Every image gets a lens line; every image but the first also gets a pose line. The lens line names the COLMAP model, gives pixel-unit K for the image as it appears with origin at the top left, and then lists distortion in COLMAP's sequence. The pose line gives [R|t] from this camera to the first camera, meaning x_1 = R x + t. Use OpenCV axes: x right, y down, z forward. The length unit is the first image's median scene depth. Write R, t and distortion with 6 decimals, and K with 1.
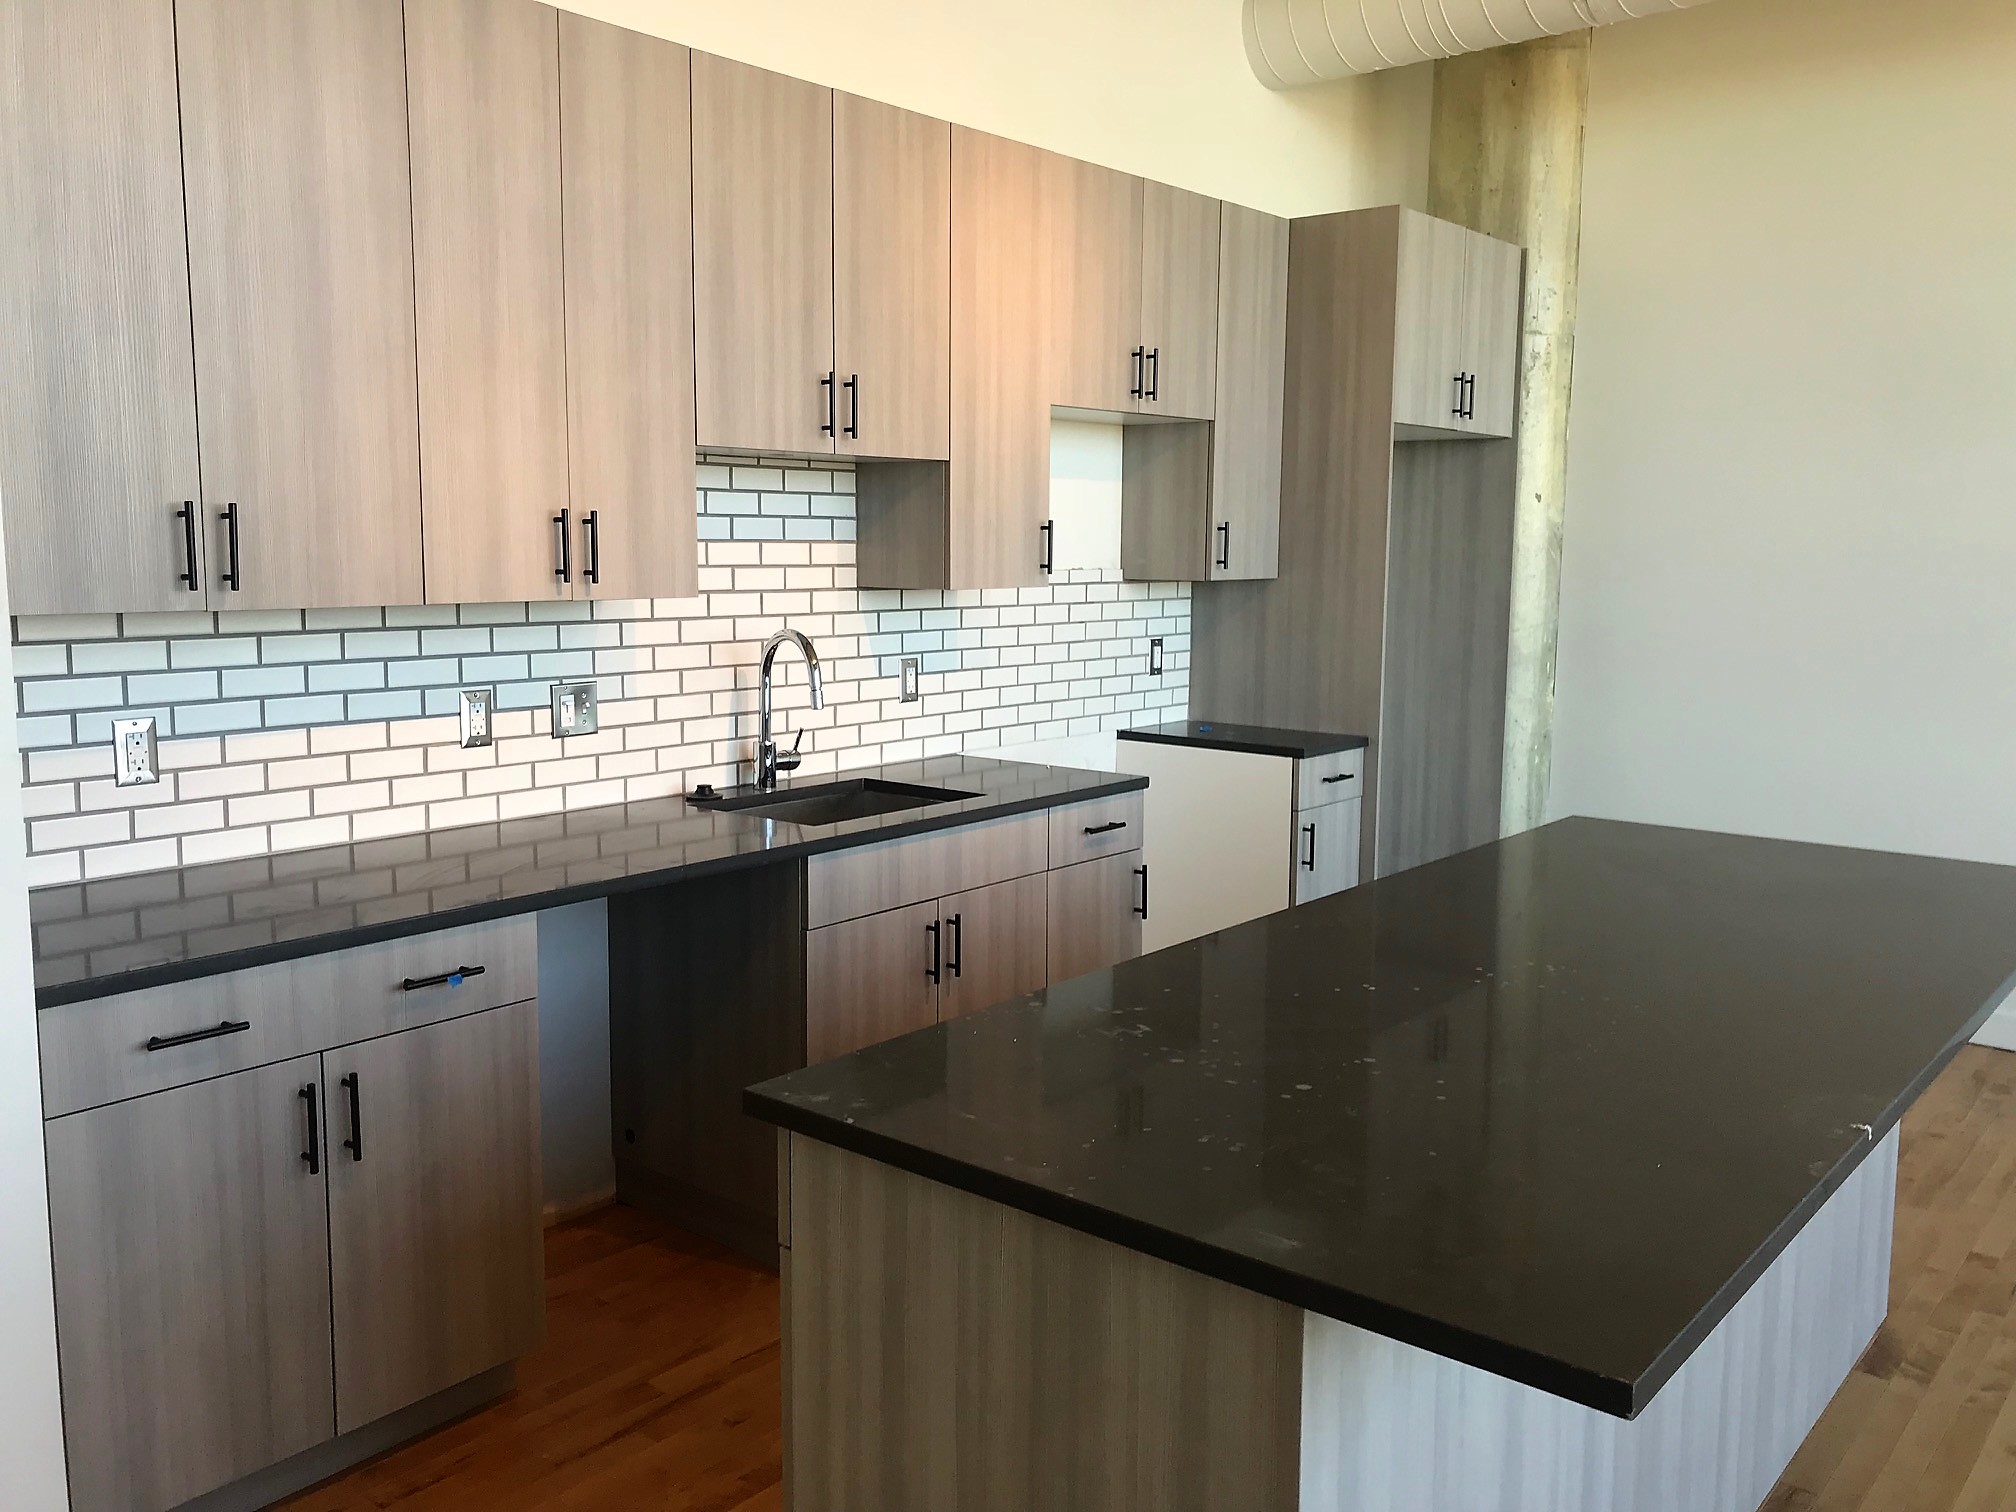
lens RADIAL K [[1680.1, 0, 1005.8], [0, 1680.1, 766.4], [0, 0, 1]] dist [0.039005, -0.037032]
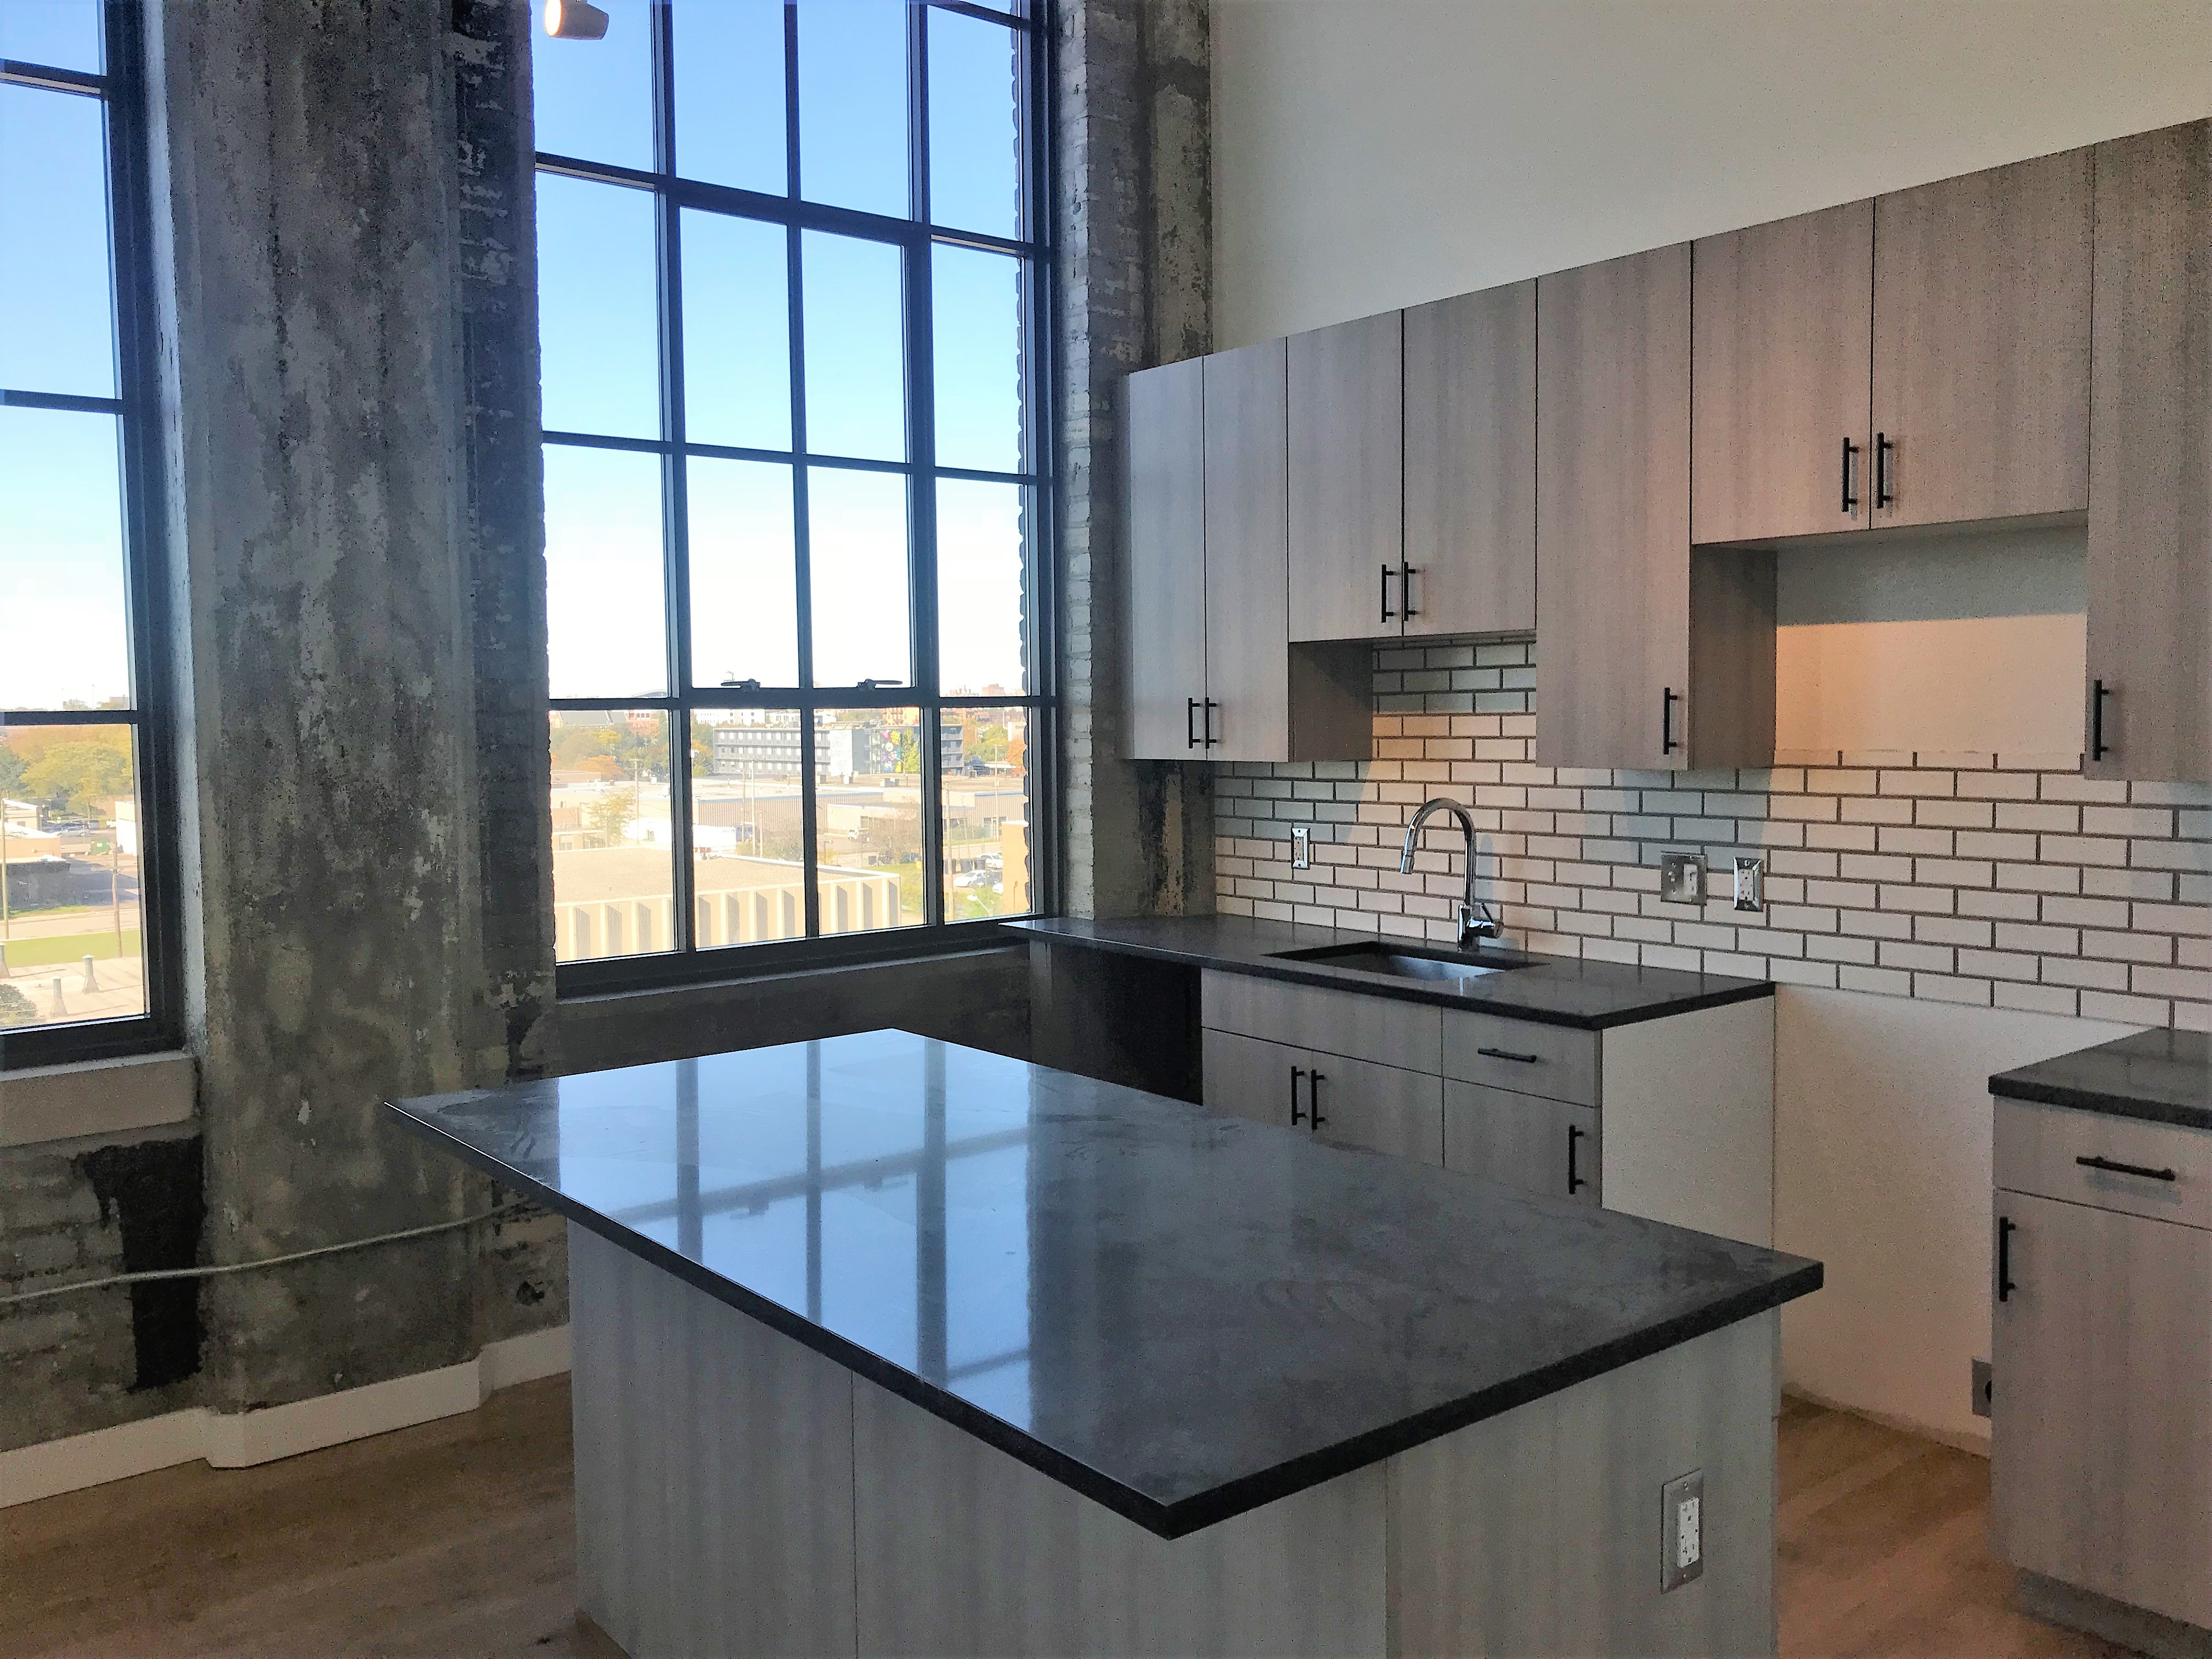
lens RADIAL K [[1843.5, 0, 1105.7], [0, 1843.5, 817.5], [0, 0, 1]] dist [0.039005, -0.037032]
pose [[-0.294429, 0.054264, -0.954132, 1.005159], [-0.109964, 0.989832, 0.090228, -0.144979], [0.949326, 0.131486, -0.285468, 1.089744]]
